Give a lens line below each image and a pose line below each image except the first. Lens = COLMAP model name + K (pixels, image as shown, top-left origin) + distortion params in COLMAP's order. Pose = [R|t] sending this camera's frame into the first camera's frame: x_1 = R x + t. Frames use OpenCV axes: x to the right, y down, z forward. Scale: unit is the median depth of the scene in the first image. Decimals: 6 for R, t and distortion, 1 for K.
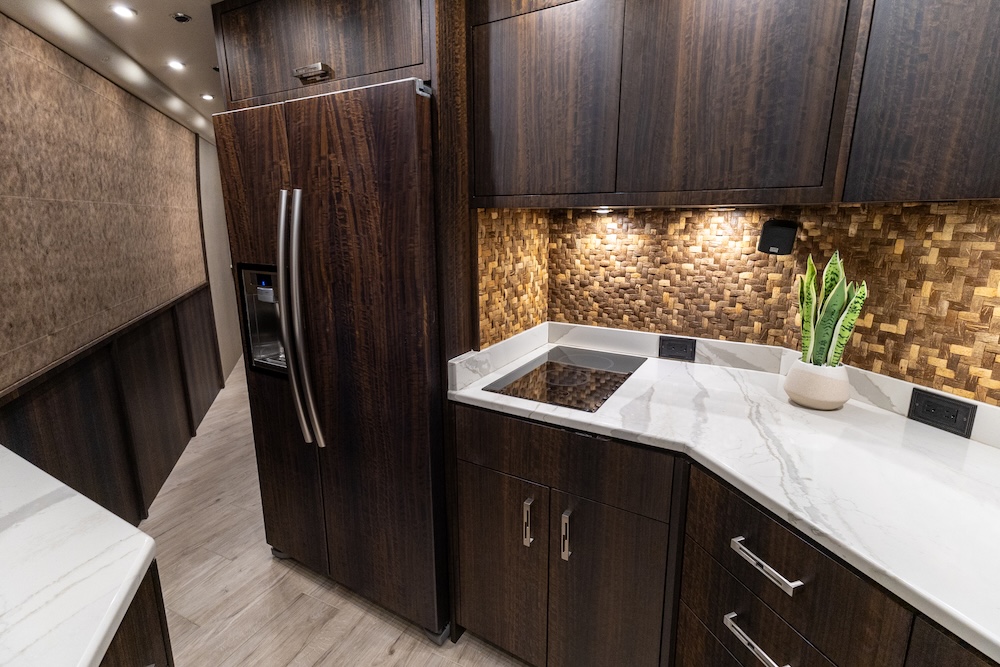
lens RADIAL K [[465.0, 0, 504.2], [0, 465.0, 323.2], [0, 0, 1]] dist [0.024003, -0.006931]
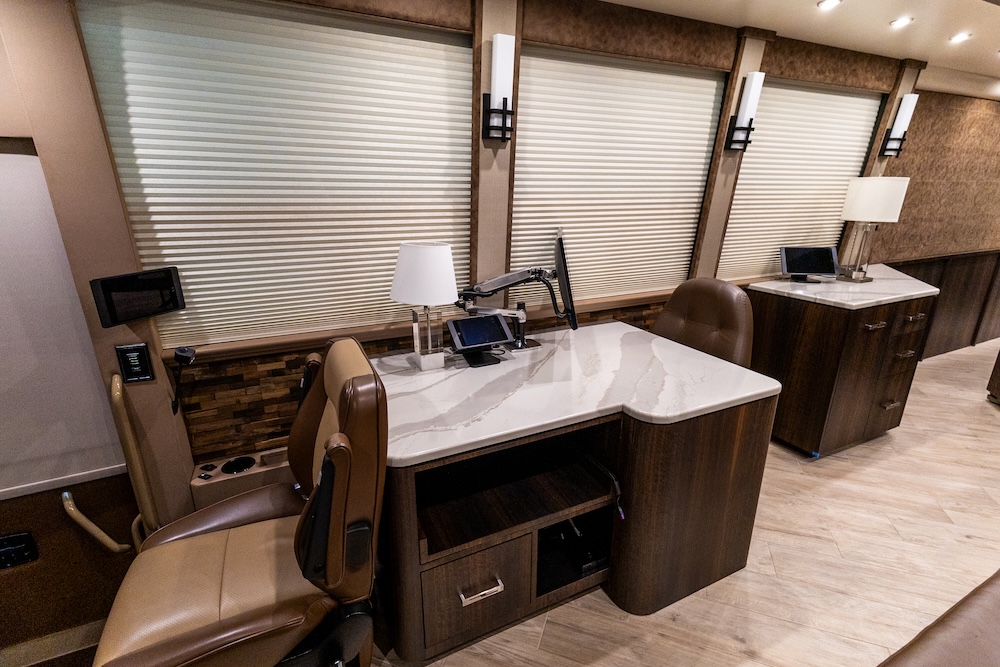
lens RADIAL K [[465.0, 0, 508.1], [0, 465.0, 336.1], [0, 0, 1]] dist [0.024003, -0.006931]
pose [[0.098974, 0.299473, -0.948957, 1.218543], [-0.216692, 0.937241, 0.273175, 0.282964], [0.971210, 0.178594, 0.157656, -1.322946]]
